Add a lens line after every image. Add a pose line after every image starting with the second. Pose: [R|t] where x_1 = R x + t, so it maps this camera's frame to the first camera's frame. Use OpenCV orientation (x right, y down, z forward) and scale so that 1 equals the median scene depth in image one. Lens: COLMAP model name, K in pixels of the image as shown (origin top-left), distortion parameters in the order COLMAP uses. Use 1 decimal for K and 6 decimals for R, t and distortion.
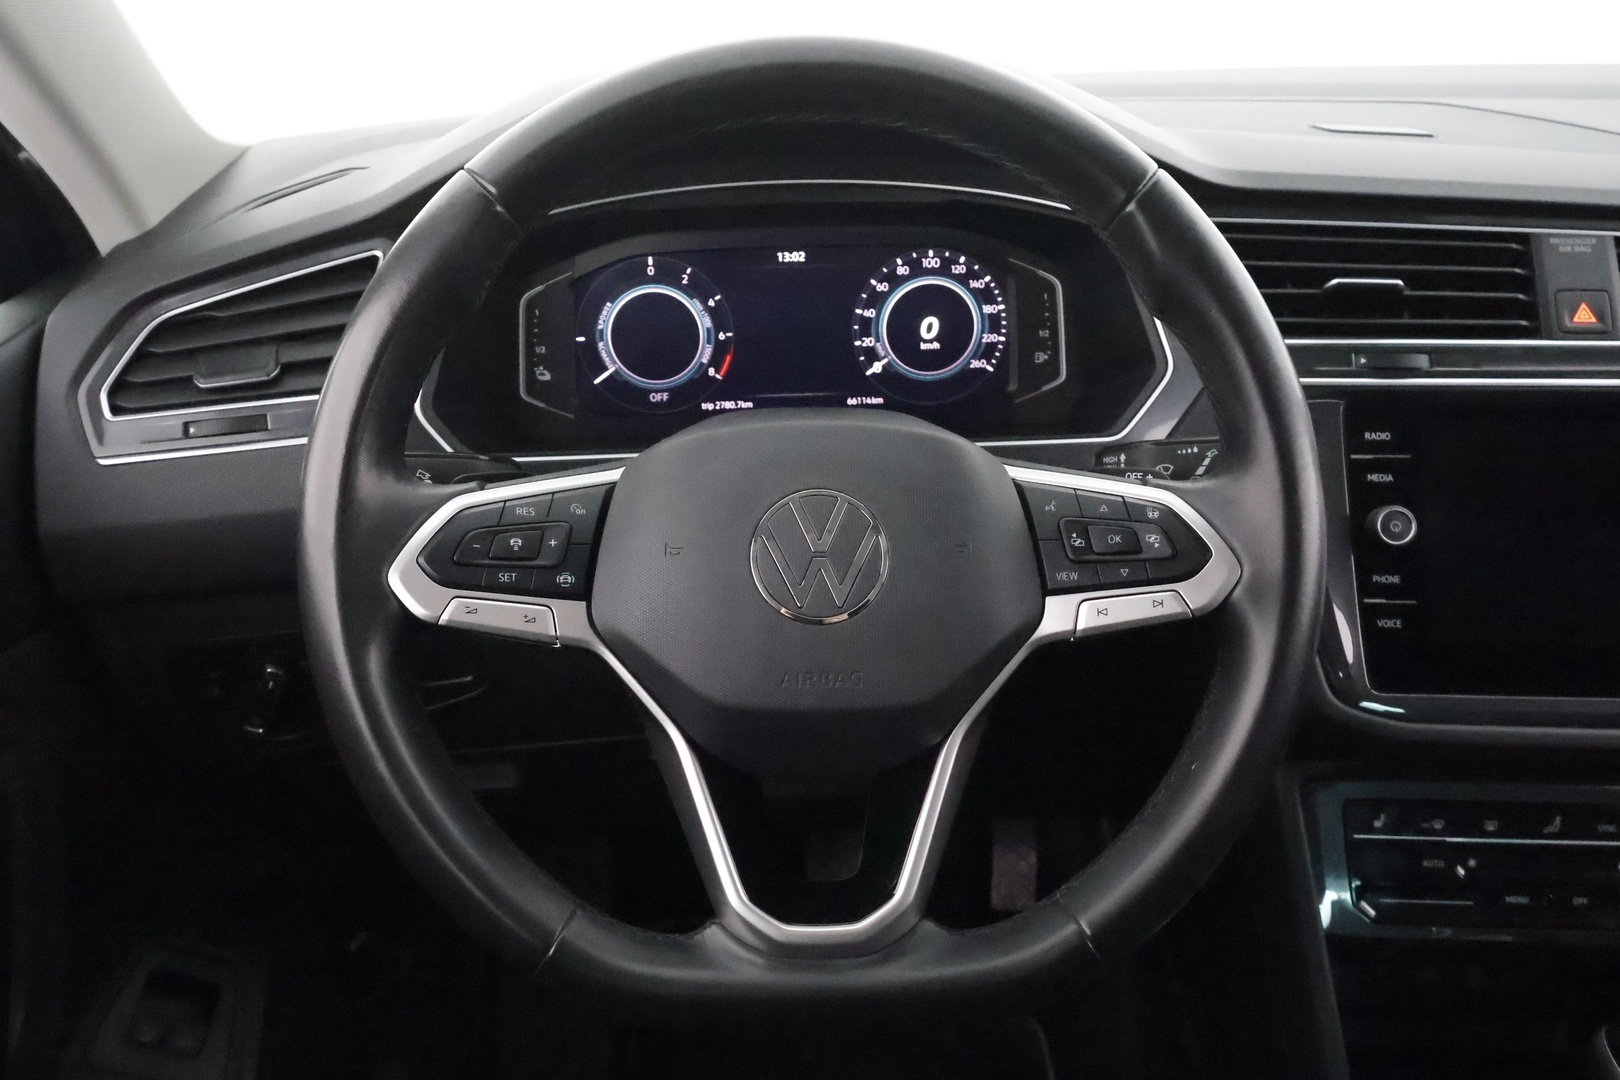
lens RADIAL K [[1280.8, 0, 809.0], [0, 1280.8, 542.9], [0, 0, 1]] dist [0.002437, -0.011451]
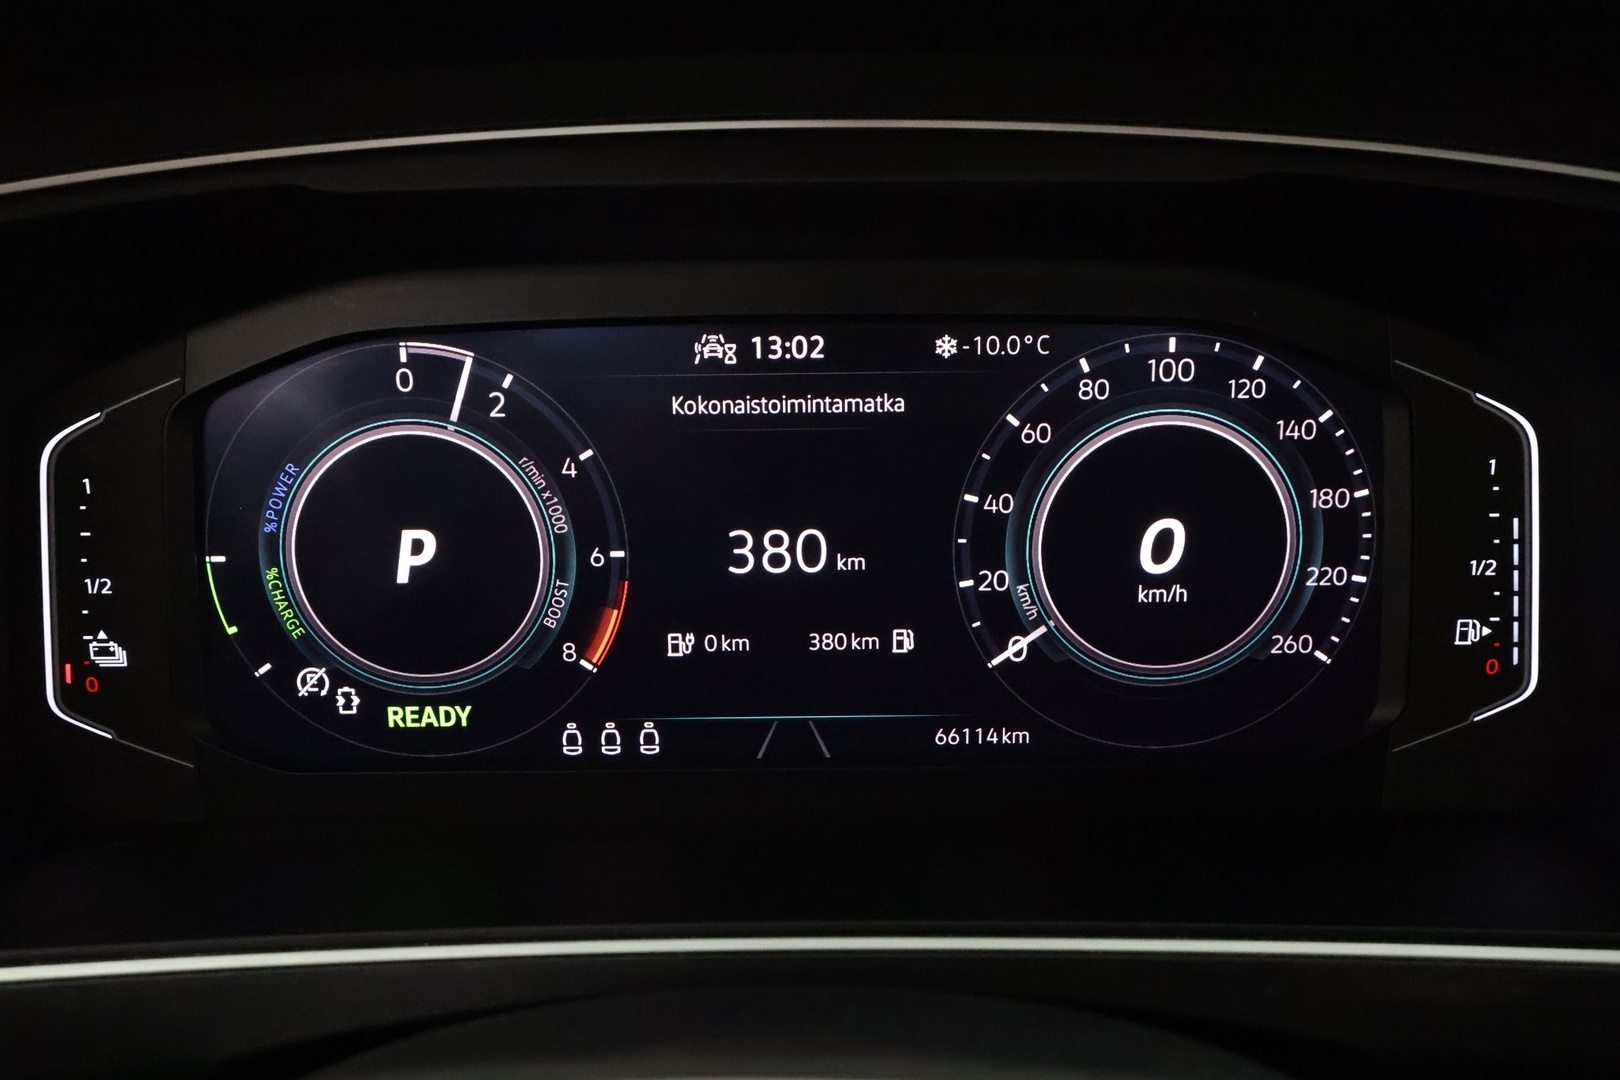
lens RADIAL K [[1343.6, 0, 812.7], [0, 1343.6, 539.7], [0, 0, 1]] dist [0.008751, 0.003438]
pose [[0.999362, 0.017975, -0.030853, 0.005869], [-0.022611, 0.987309, -0.157196, -0.108366], [0.027636, 0.157793, 0.987085, 0.625022]]
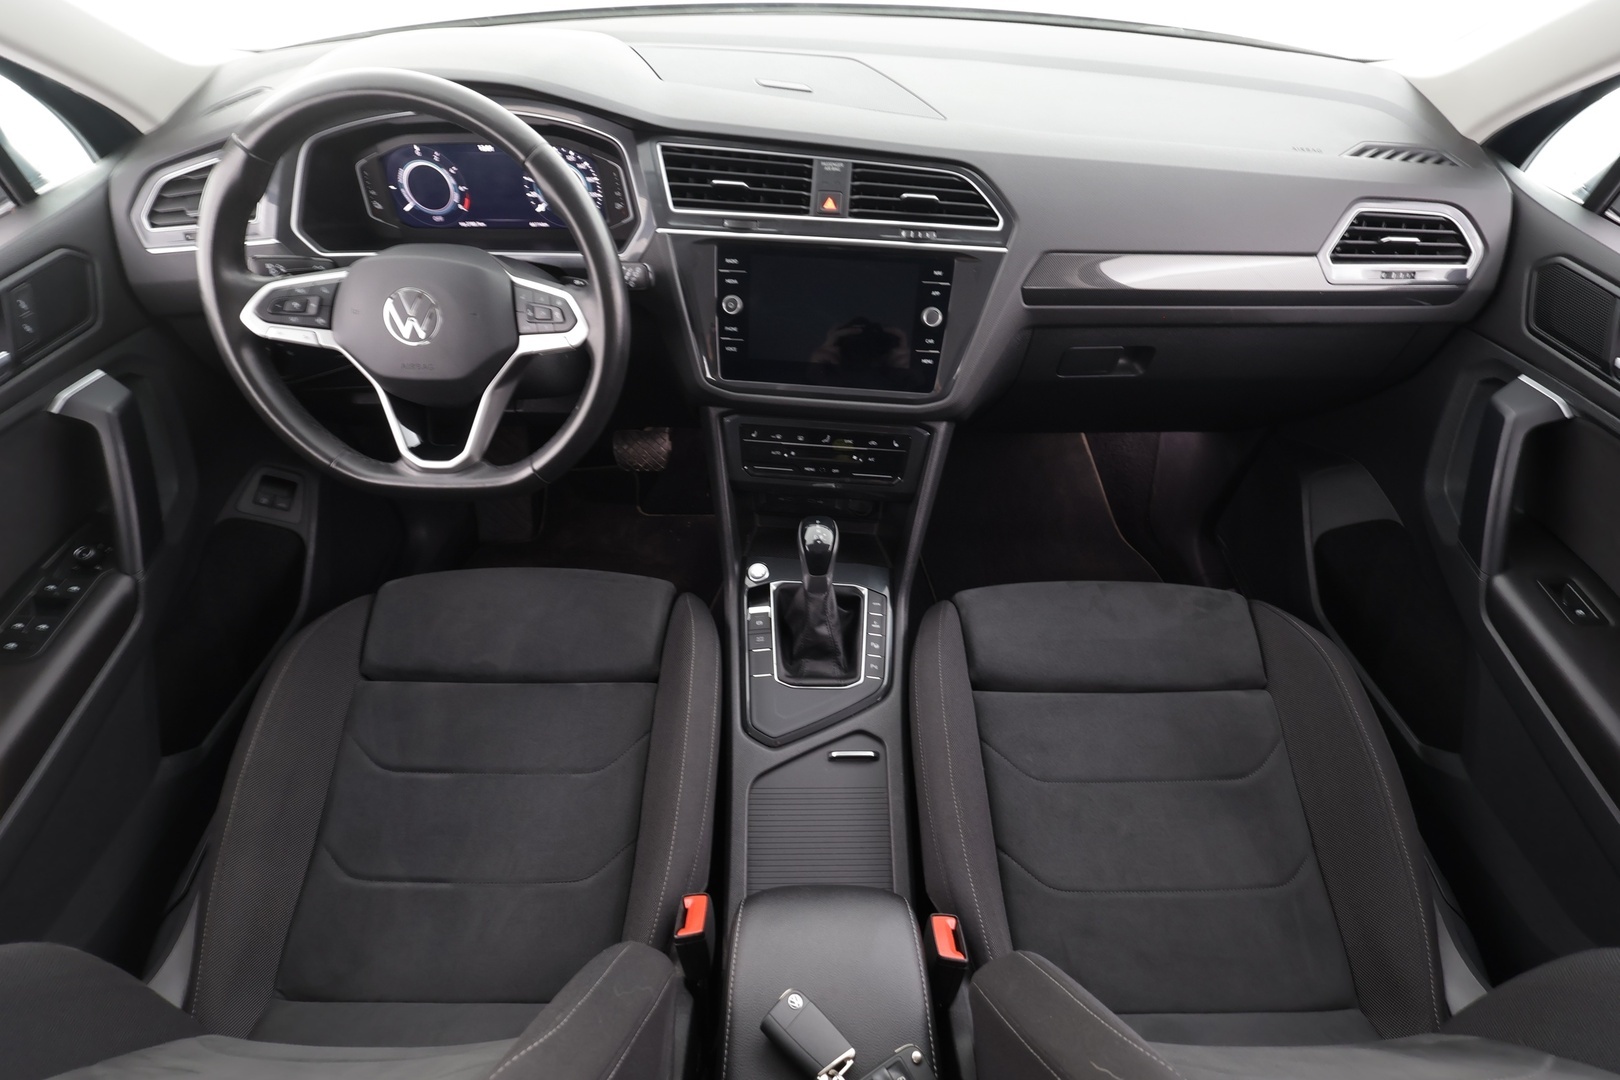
lens RADIAL K [[742.8, 0, 810.5], [0, 742.8, 545.3], [0, 0, 1]] dist [-0.005405, -0.001877]
pose [[0.999070, 0.042976, 0.003451, 0.518132], [-0.041267, 0.930013, 0.365204, -0.087119], [0.012486, -0.365007, 0.930921, -0.312877]]
